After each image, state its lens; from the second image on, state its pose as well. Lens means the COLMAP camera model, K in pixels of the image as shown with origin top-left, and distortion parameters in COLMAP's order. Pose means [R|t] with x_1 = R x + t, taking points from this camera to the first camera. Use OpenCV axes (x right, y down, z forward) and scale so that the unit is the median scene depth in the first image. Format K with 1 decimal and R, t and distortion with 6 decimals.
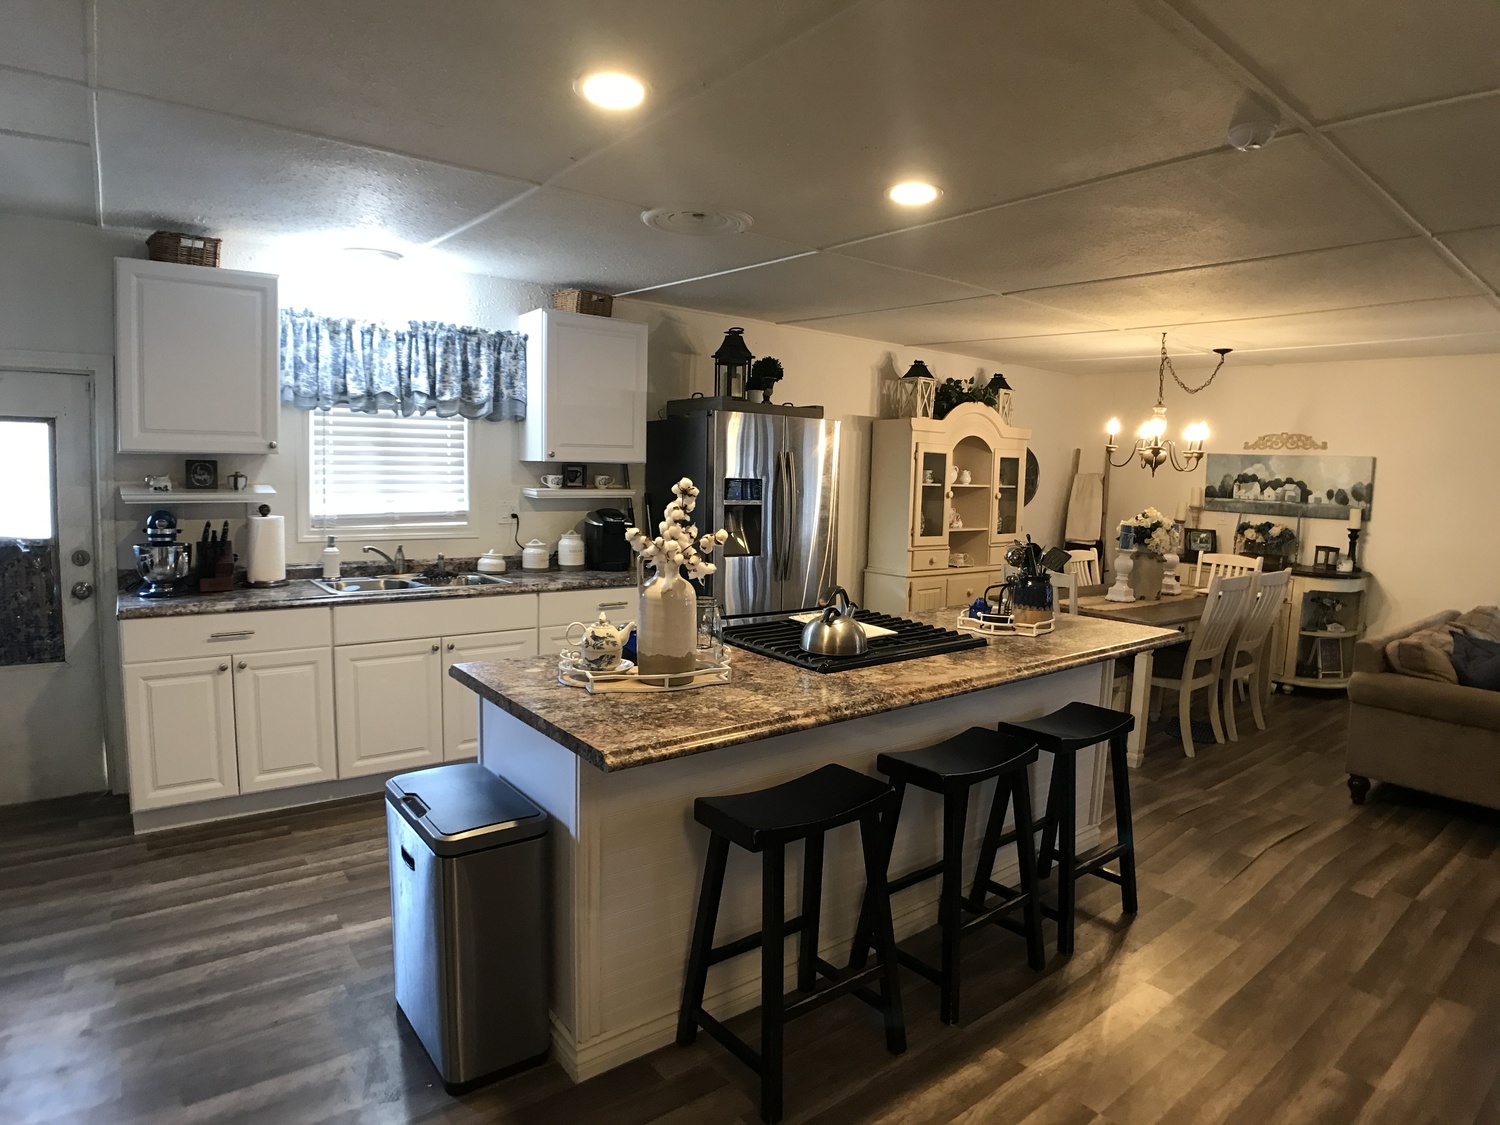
lens RADIAL K [[889.5, 0, 742.6], [0, 889.5, 570.7], [0, 0, 1]] dist [-0.087181, 0.007443]
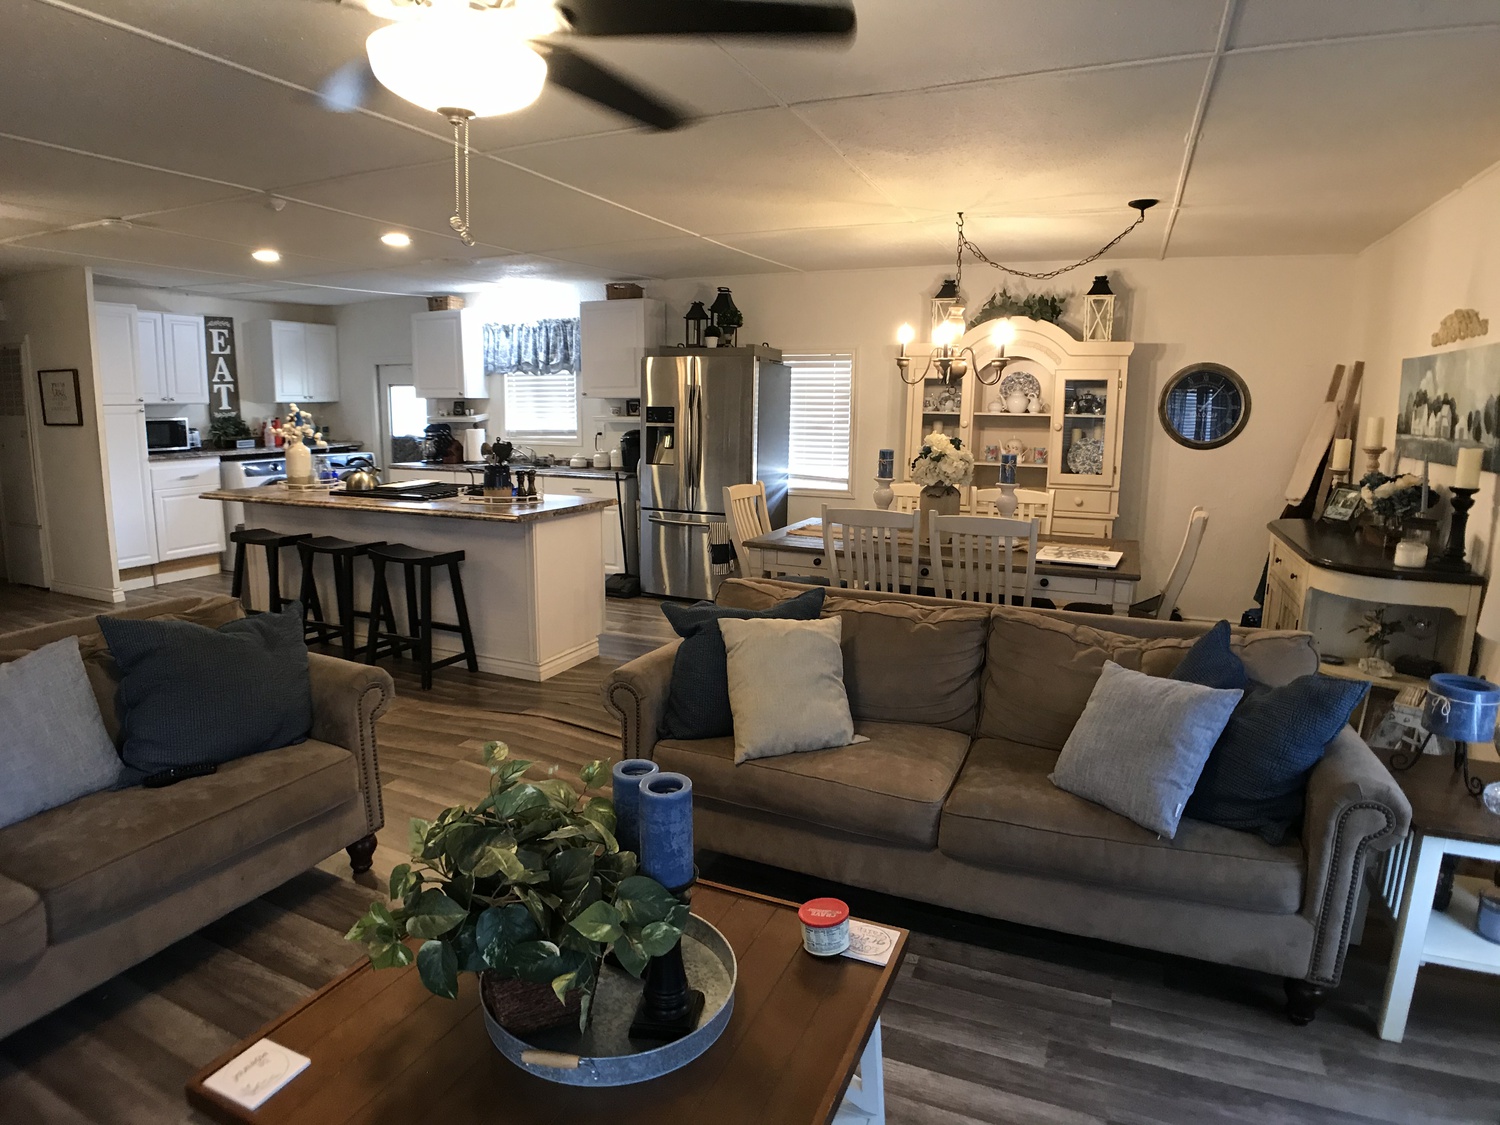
lens RADIAL K [[889.5, 0, 744.2], [0, 889.5, 548.6], [0, 0, 1]] dist [-0.087181, 0.007443]
pose [[0.442561, 0.124446, -0.888061, 1.344528], [-0.089279, 0.991518, 0.094452, -0.031551], [0.892283, 0.037484, 0.449917, 0.547952]]
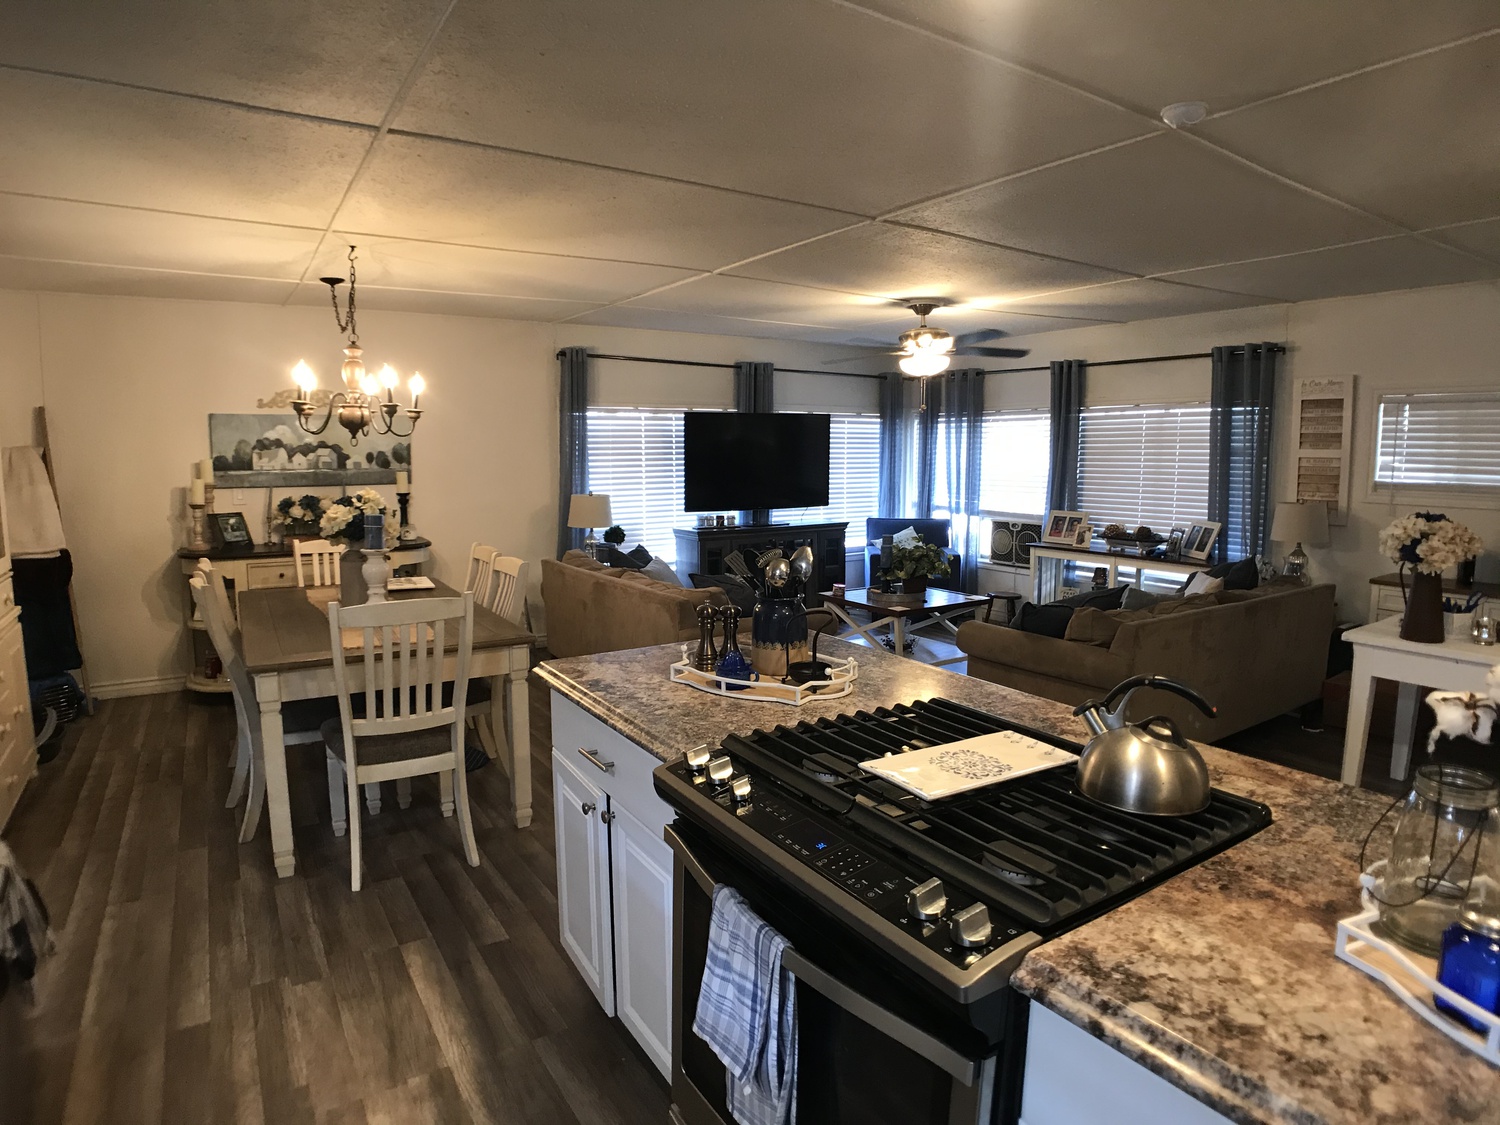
lens RADIAL K [[889.5, 0, 753.0], [0, 889.5, 557.4], [0, 0, 1]] dist [-0.087181, 0.007443]
pose [[0.126858, -0.145935, 0.981127, -0.248732], [0.117814, 0.984333, 0.131178, -0.083944], [-0.984899, 0.098949, 0.142064, 0.683838]]
